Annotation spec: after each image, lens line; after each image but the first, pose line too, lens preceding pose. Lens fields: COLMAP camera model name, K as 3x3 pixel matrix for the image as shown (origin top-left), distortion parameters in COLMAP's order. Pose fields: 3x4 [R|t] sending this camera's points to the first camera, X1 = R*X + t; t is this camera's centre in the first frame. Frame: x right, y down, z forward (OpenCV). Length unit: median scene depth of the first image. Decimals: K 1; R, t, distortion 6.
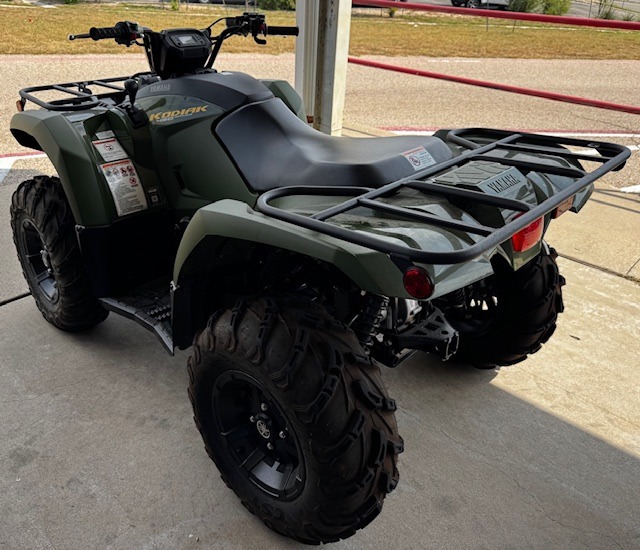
lens RADIAL K [[544.4, 0, 315.7], [0, 544.4, 272.0], [0, 0, 1]] dist [0.005538, -0.012524]
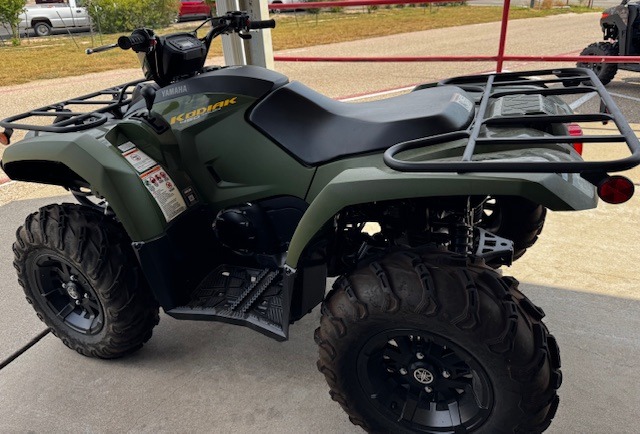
lens RADIAL K [[448.9, 0, 324.9], [0, 448.9, 199.8], [0, 0, 1]] dist [0.003898, -0.007985]
pose [[0.923013, -0.240075, 0.300685, -0.321668], [0.259770, 0.965302, -0.026693, -0.046125], [-0.283843, 0.102747, 0.953350, 0.142299]]
